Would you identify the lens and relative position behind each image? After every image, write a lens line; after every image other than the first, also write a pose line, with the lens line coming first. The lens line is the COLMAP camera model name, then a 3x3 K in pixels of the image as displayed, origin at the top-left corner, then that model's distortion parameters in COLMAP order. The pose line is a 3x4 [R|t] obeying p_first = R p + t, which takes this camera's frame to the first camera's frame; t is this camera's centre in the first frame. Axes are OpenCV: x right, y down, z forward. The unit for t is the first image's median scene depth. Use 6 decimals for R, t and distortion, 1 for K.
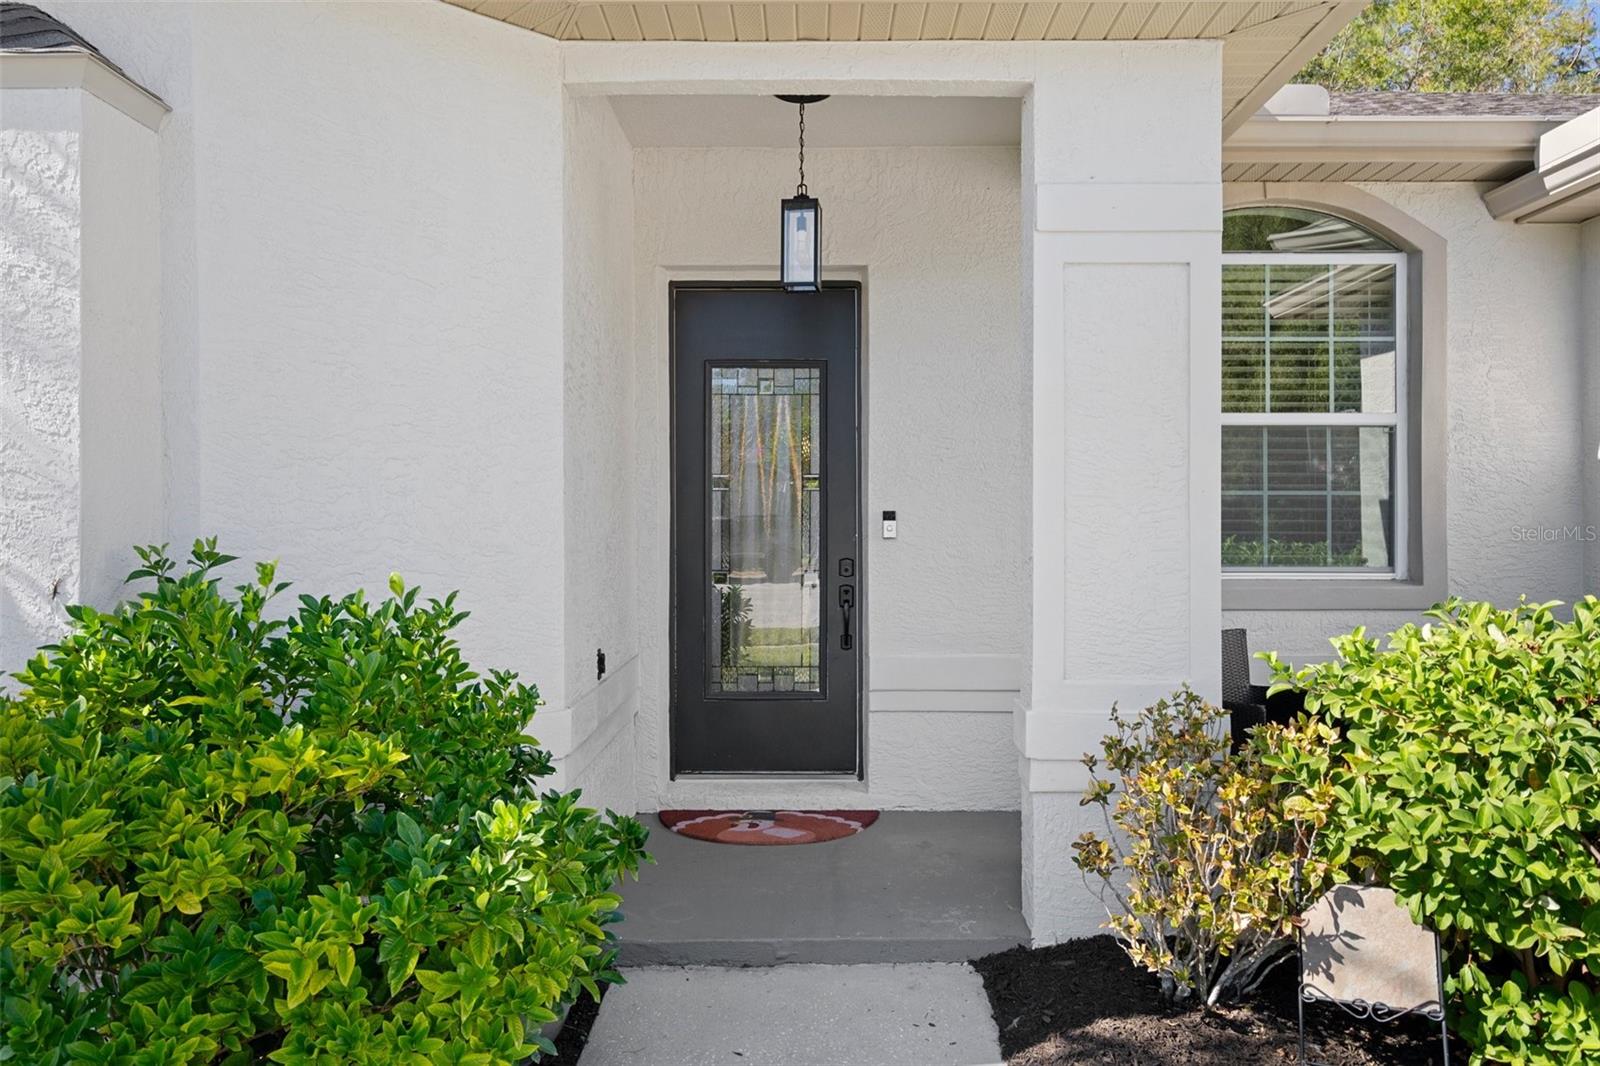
lens RADIAL K [[1101.5, 0, 802.6], [0, 1101.5, 536.4], [0, 0, 1]] dist [0.007127, -0.000583]
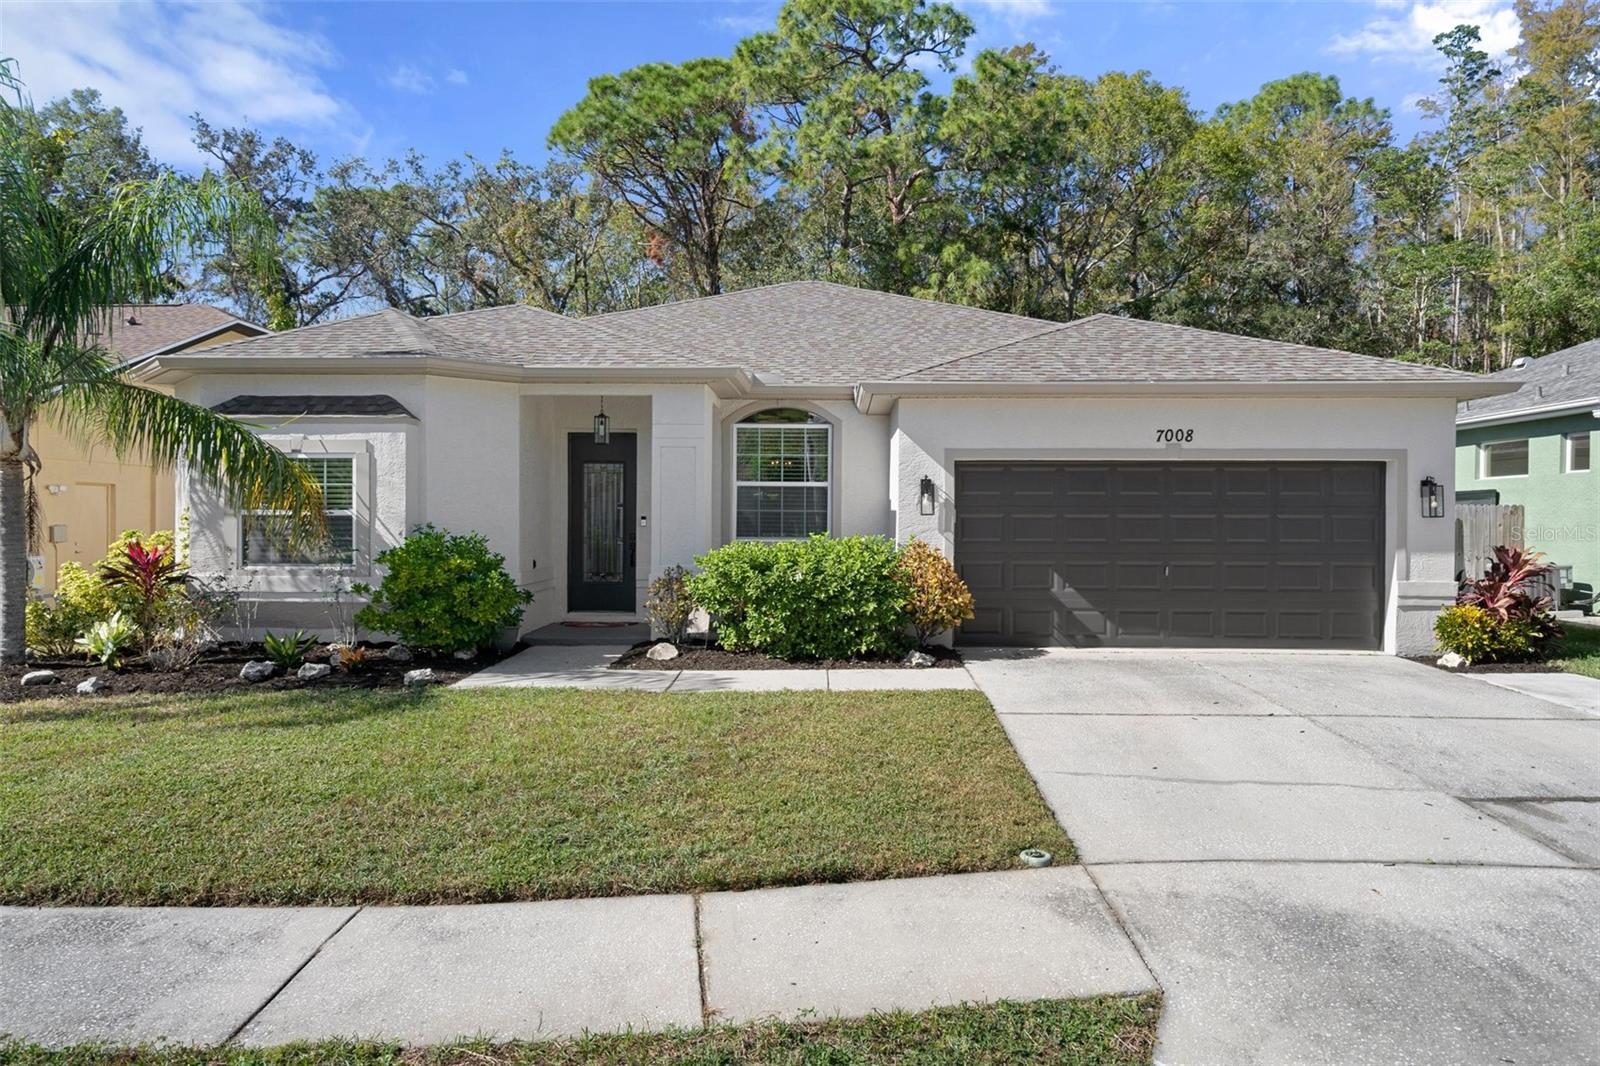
lens RADIAL K [[991.1, 0, 802.6], [0, 991.1, 548.7], [0, 0, 1]] dist [0.002324, -0.000568]
pose [[0.999904, 0.006025, -0.012451, 0.937546], [-0.005839, 0.999872, 0.014902, 0.034849], [0.012539, -0.014827, 0.999811, -2.763669]]
